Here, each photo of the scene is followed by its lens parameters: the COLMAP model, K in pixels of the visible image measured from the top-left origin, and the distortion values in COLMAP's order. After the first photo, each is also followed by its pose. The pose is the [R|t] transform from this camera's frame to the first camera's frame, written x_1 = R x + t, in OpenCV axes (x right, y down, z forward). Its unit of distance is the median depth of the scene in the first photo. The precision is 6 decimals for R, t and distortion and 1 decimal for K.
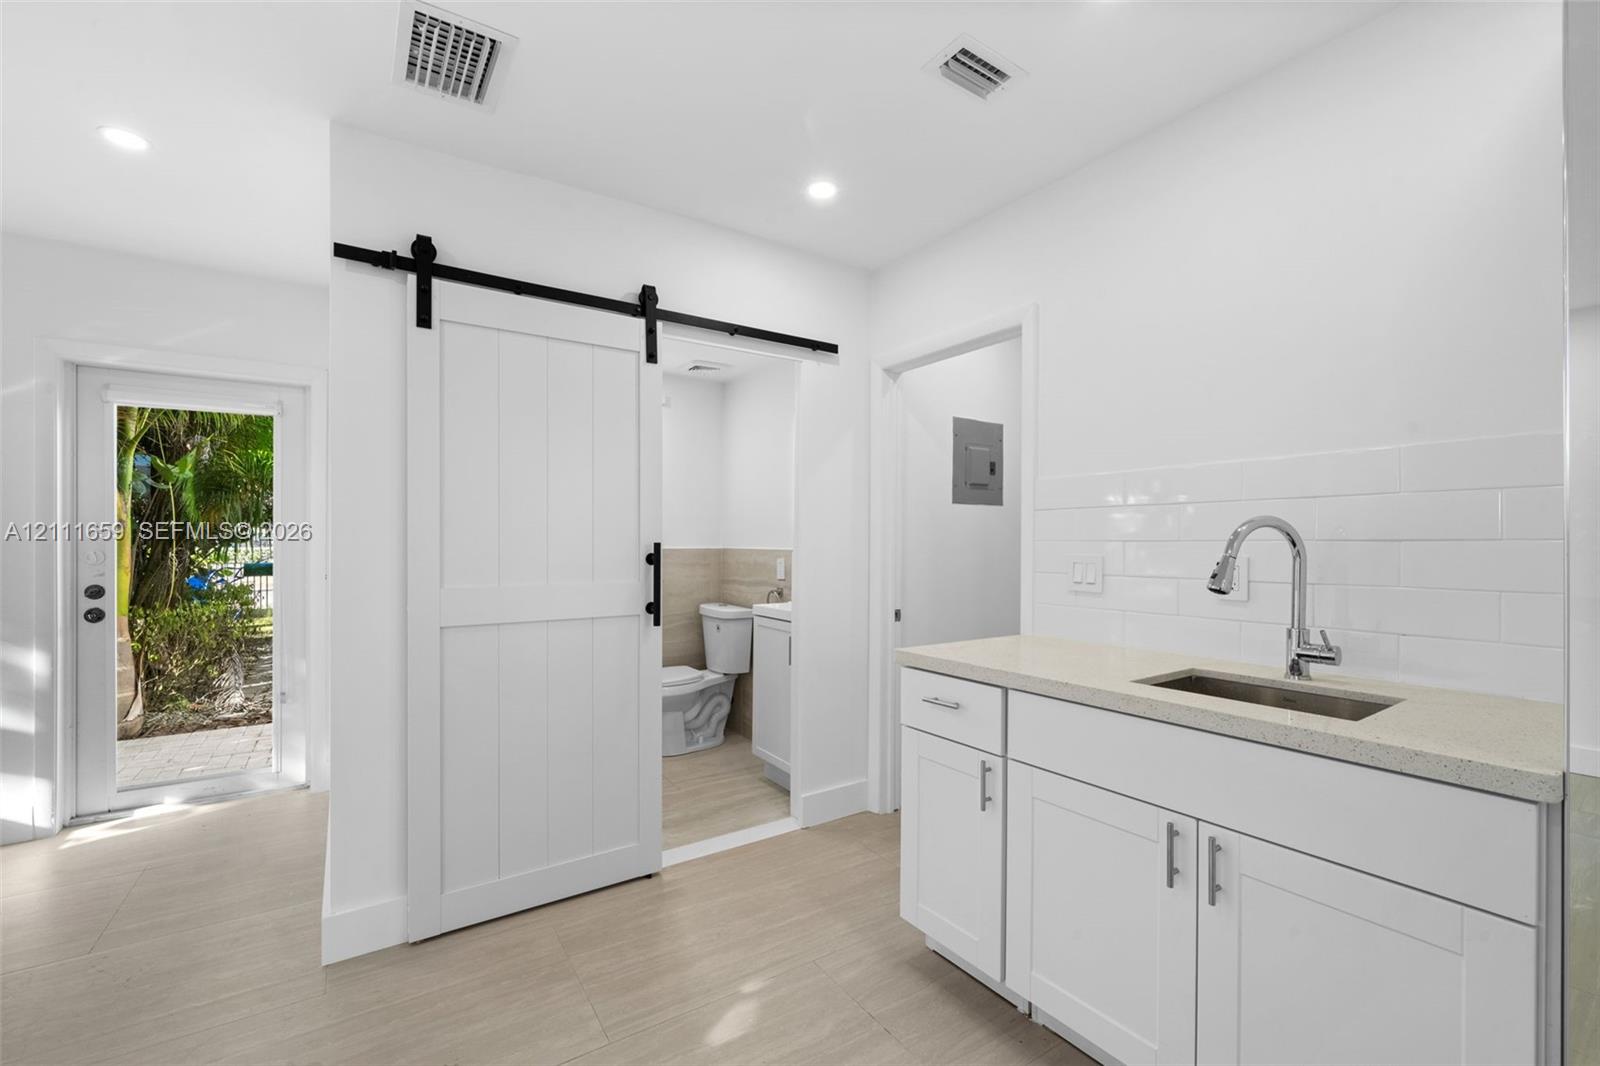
lens RADIAL K [[669.7, 0, 795.6], [0, 669.7, 543.2], [0, 0, 1]] dist [0.001545, 0.000068]
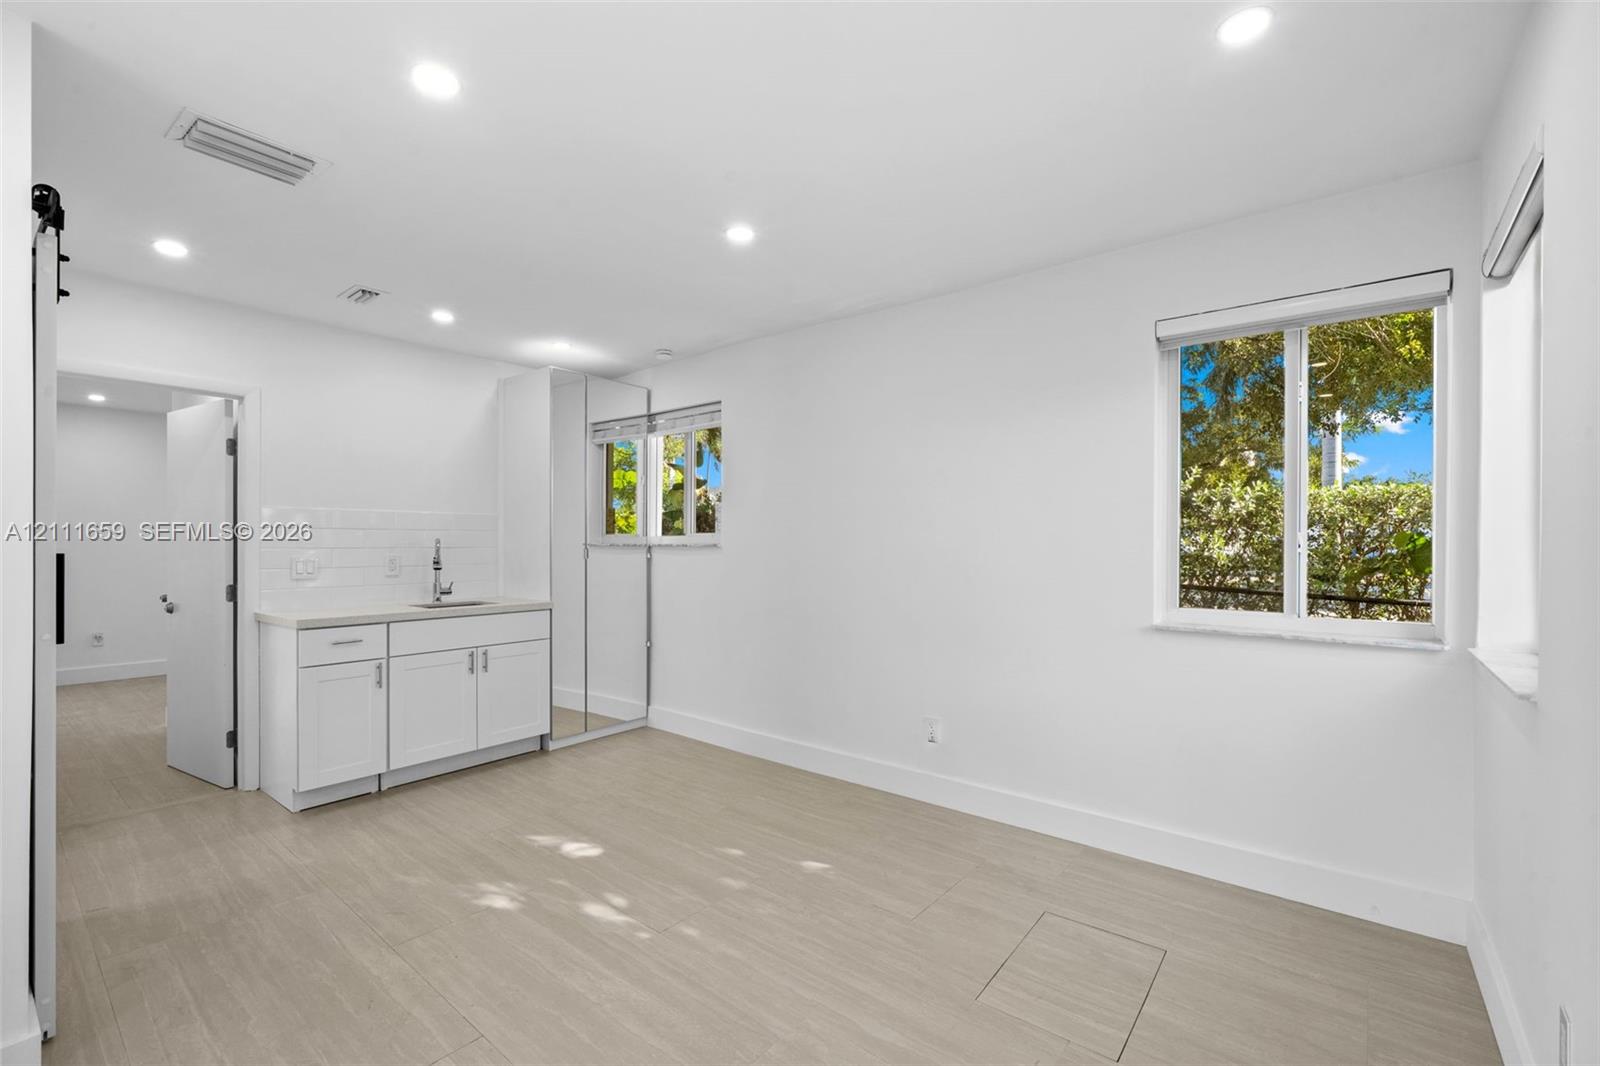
lens RADIAL K [[669.7, 0, 797.2], [0, 669.7, 538.4], [0, 0, 1]] dist [0.001545, 0.000068]
pose [[-0.292019, 0.005193, 0.956398, -1.920154], [-0.001757, 0.999981, -0.005966, -0.024867], [-0.956411, -0.003423, -0.292005, 0.412210]]
